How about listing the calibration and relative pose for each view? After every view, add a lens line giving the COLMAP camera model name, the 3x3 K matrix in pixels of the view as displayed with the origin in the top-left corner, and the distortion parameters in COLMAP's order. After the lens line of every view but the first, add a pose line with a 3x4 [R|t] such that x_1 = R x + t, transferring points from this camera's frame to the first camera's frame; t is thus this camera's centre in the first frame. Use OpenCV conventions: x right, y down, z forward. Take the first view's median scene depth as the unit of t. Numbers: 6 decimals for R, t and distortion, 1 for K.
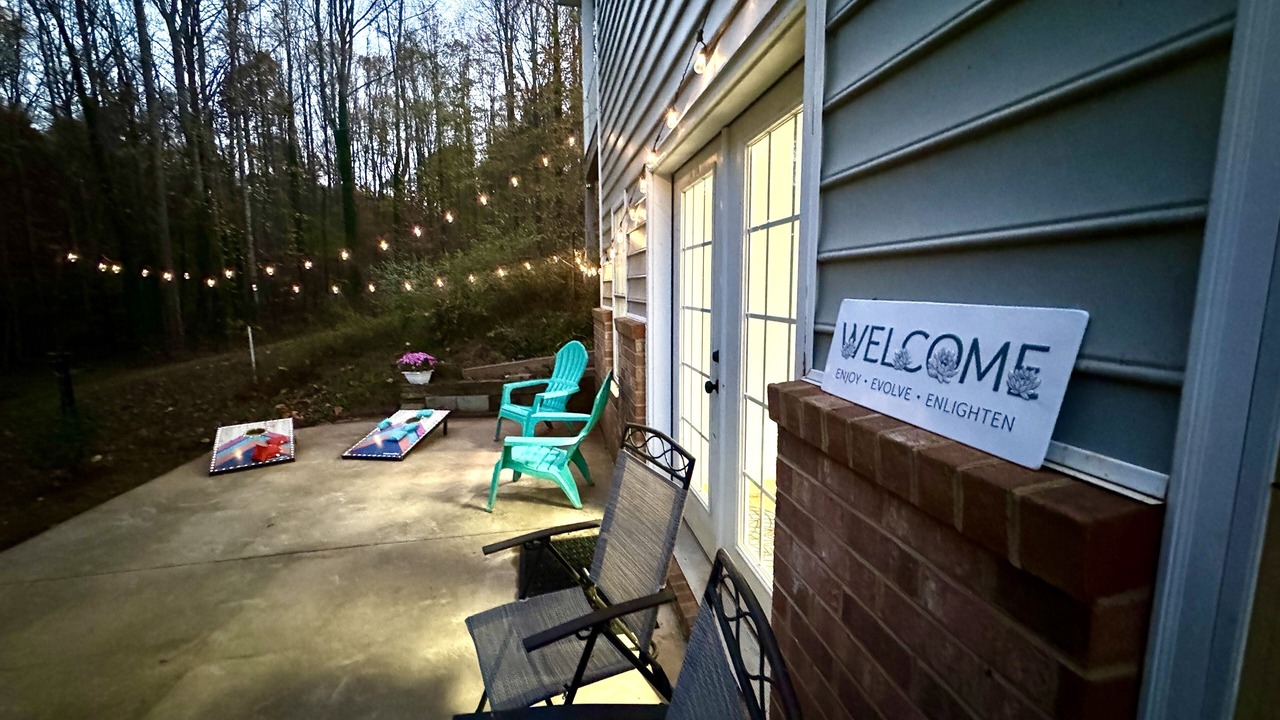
lens RADIAL K [[500.5, 0, 645.2], [0, 500.5, 358.2], [0, 0, 1]] dist [0.001034, 0.000109]
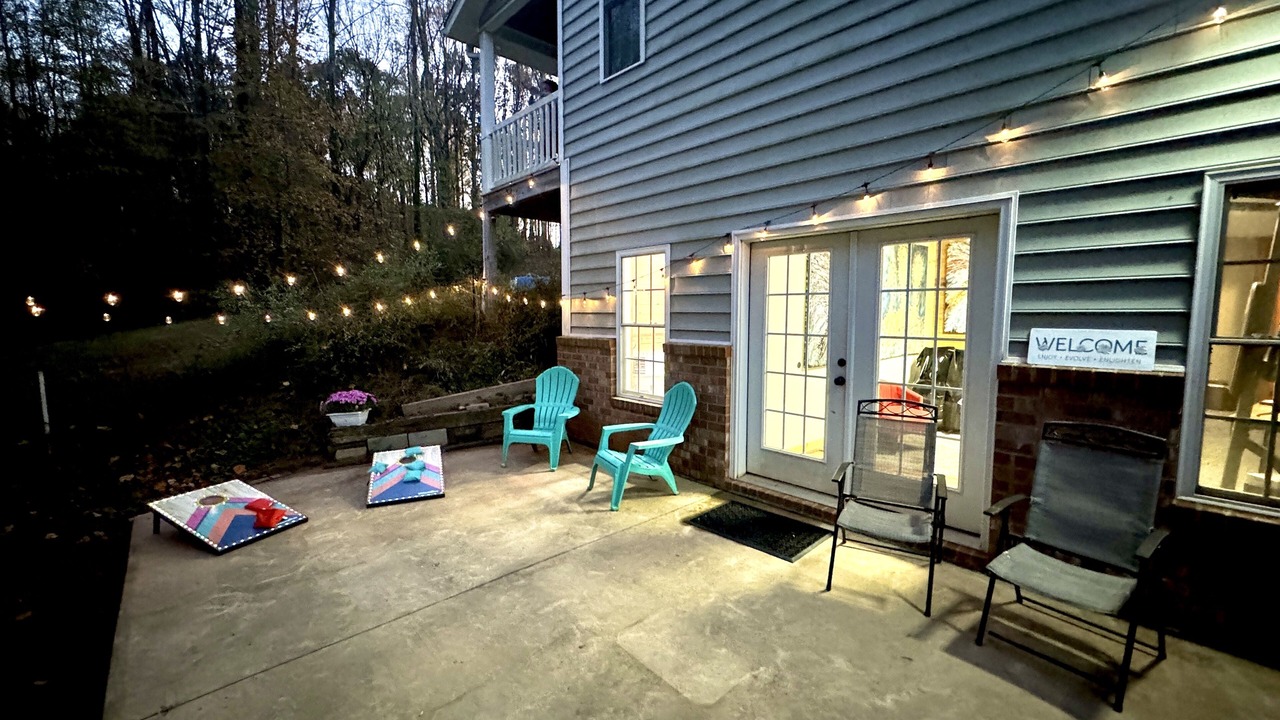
lens RADIAL K [[500.5, 0, 651.7], [0, 500.5, 357.3], [0, 0, 1]] dist [0.001034, 0.000109]
pose [[0.853297, -0.039667, 0.519915, -0.790851], [0.067745, 0.997085, -0.035113, -0.003267], [-0.517006, 0.065183, 0.853496, -0.060288]]
